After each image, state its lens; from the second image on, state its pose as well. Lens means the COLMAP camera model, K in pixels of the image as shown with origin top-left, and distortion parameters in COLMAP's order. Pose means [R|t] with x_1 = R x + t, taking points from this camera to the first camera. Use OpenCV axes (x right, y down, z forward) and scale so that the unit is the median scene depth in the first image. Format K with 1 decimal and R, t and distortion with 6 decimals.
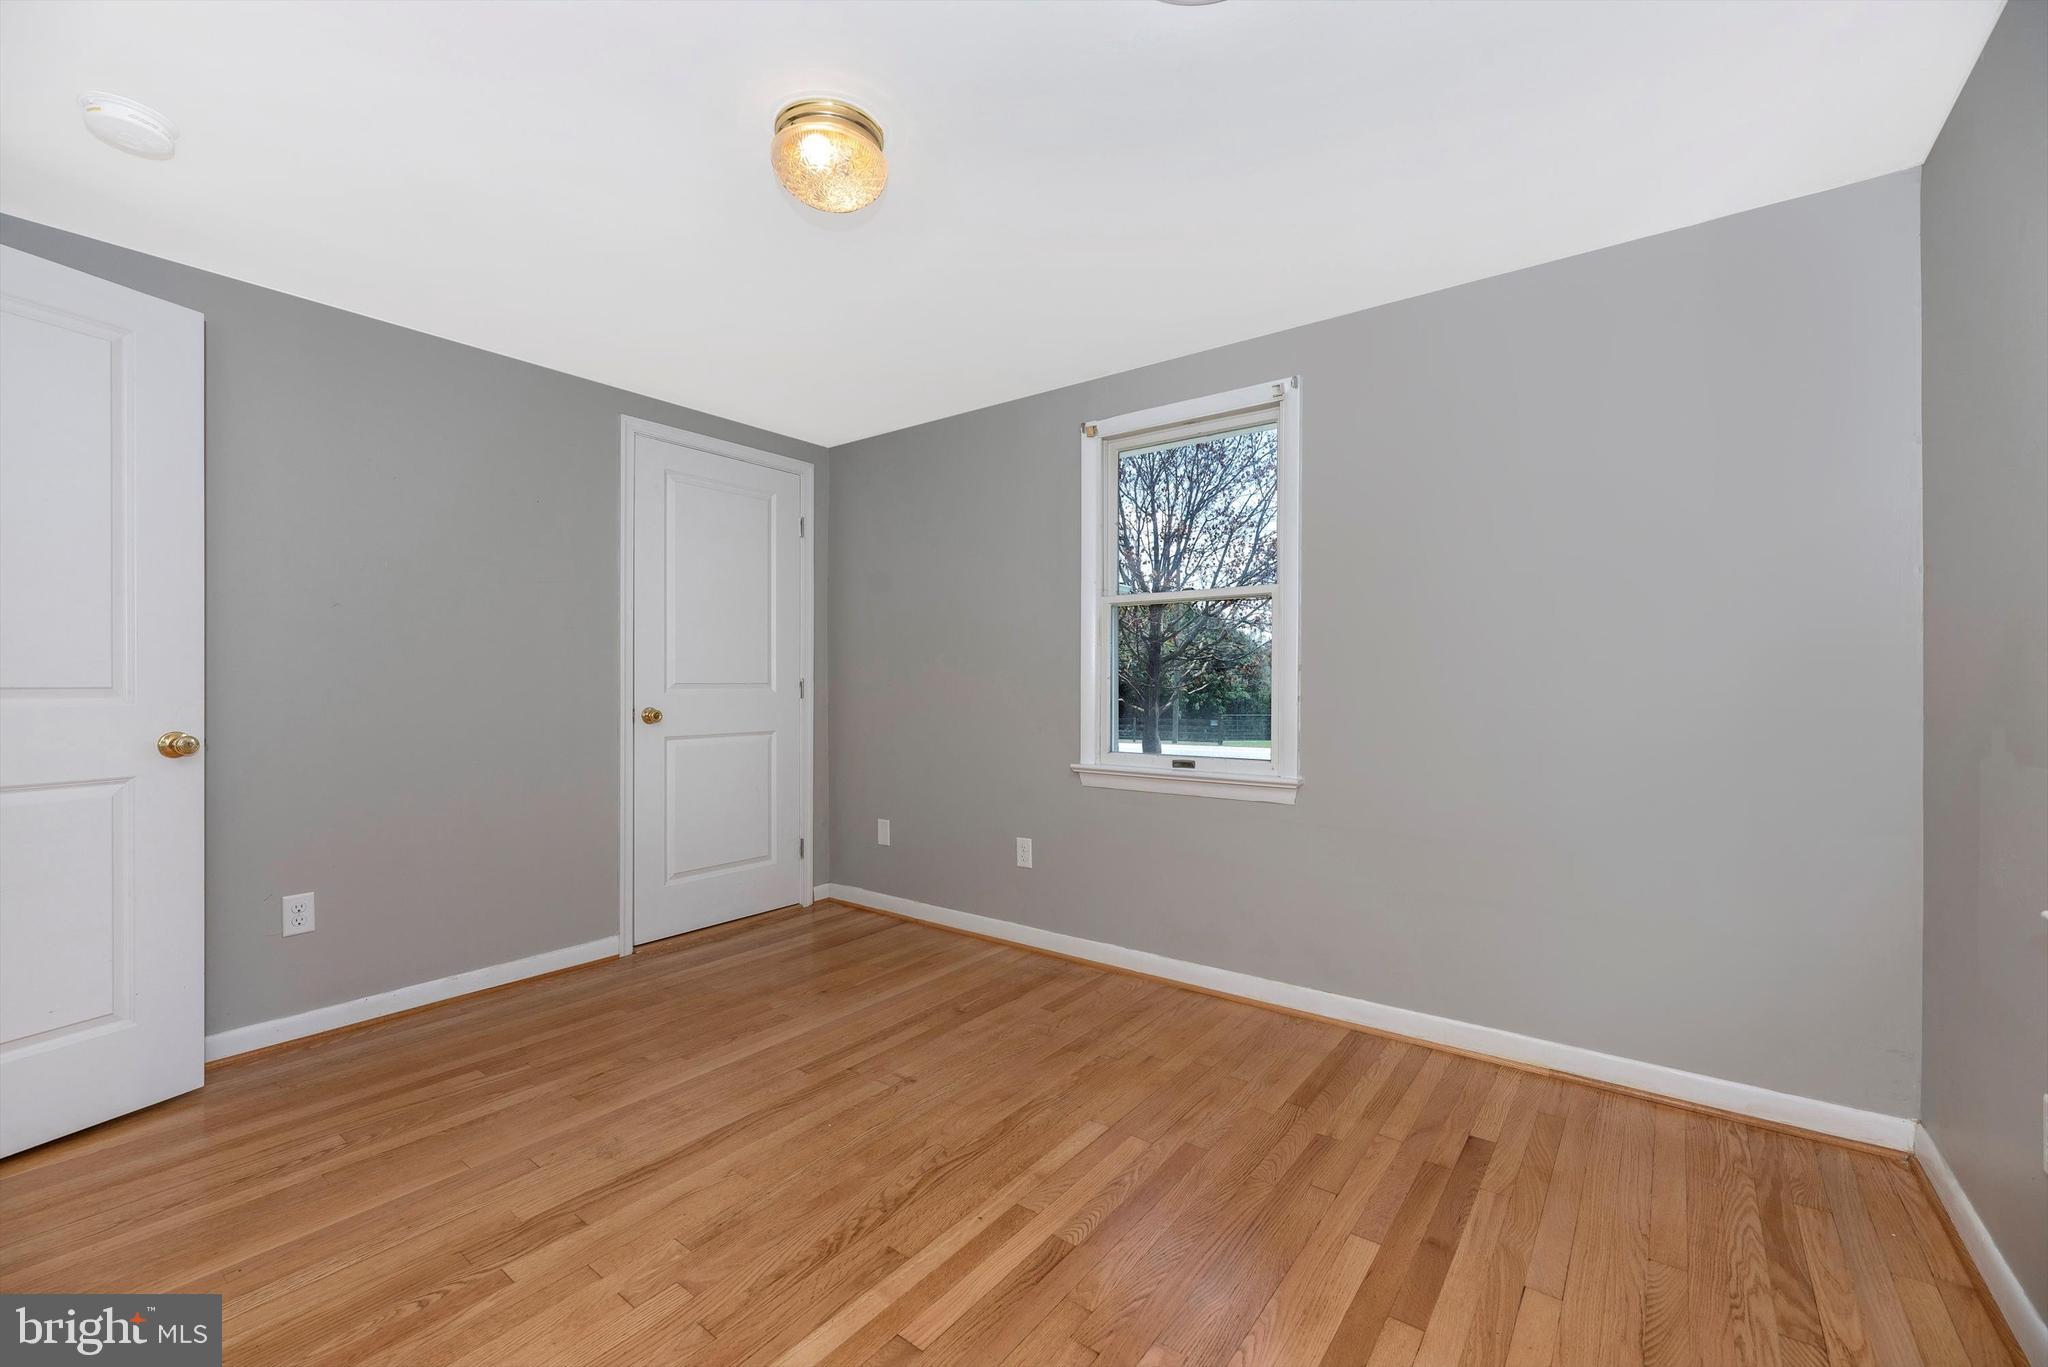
lens RADIAL K [[847.4, 0, 1024.0], [0, 847.4, 683.5], [0, 0, 1]] dist [-0.000687, -0.000103]
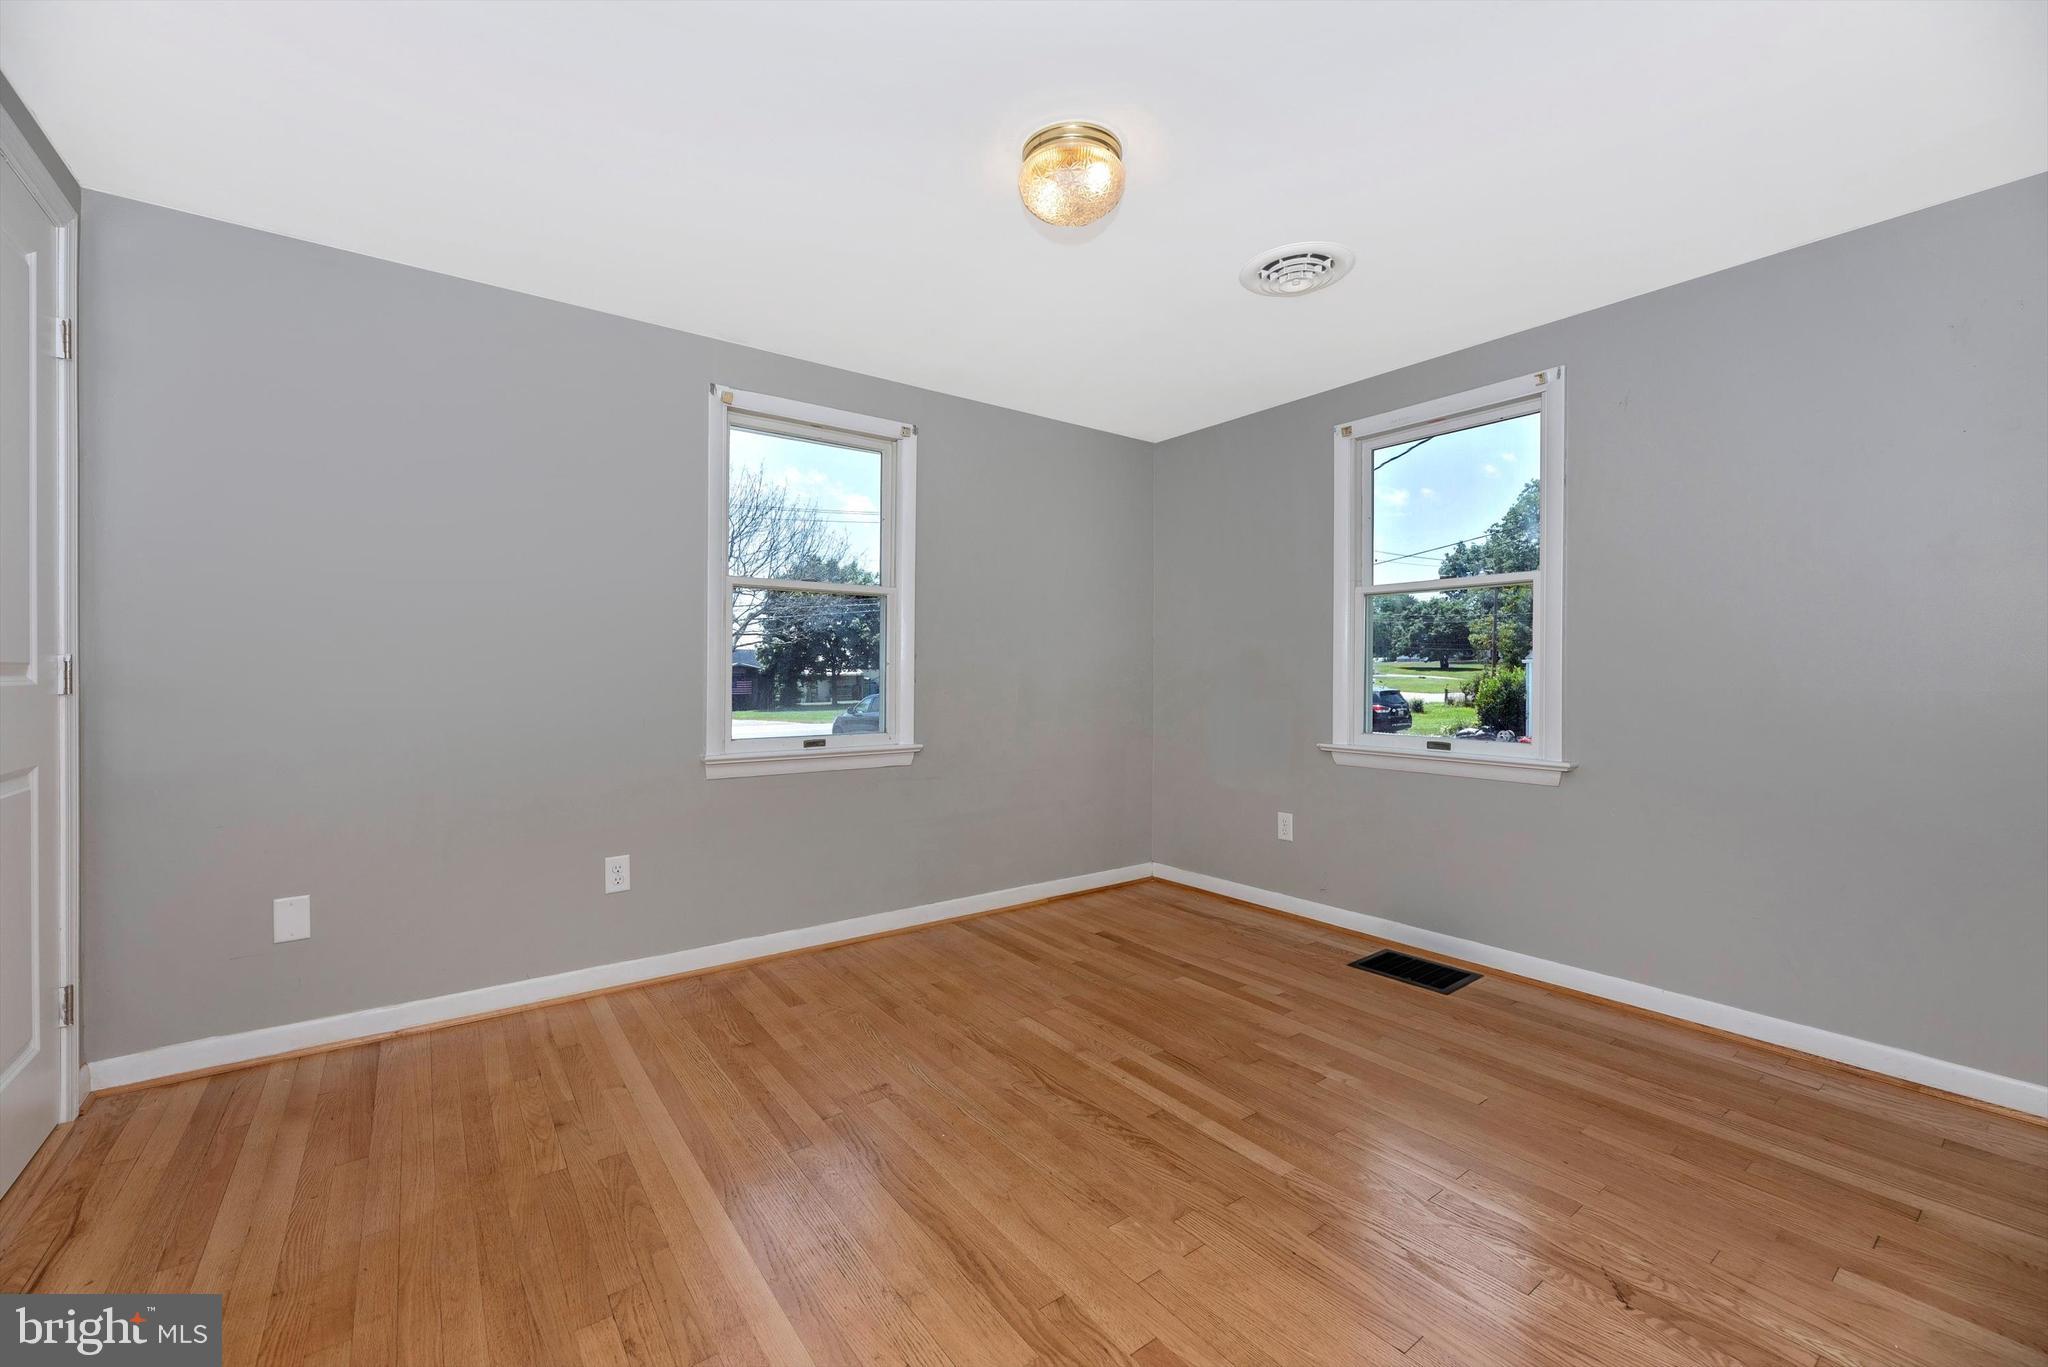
lens RADIAL K [[847.4, 0, 1024.0], [0, 847.4, 683.5], [0, 0, 1]] dist [-0.000687, -0.000103]
pose [[0.261462, -0.011951, 0.965140, -0.920656], [-0.000269, 0.999922, 0.012454, 0.011637], [-0.965214, -0.003516, 0.261439, 0.564050]]
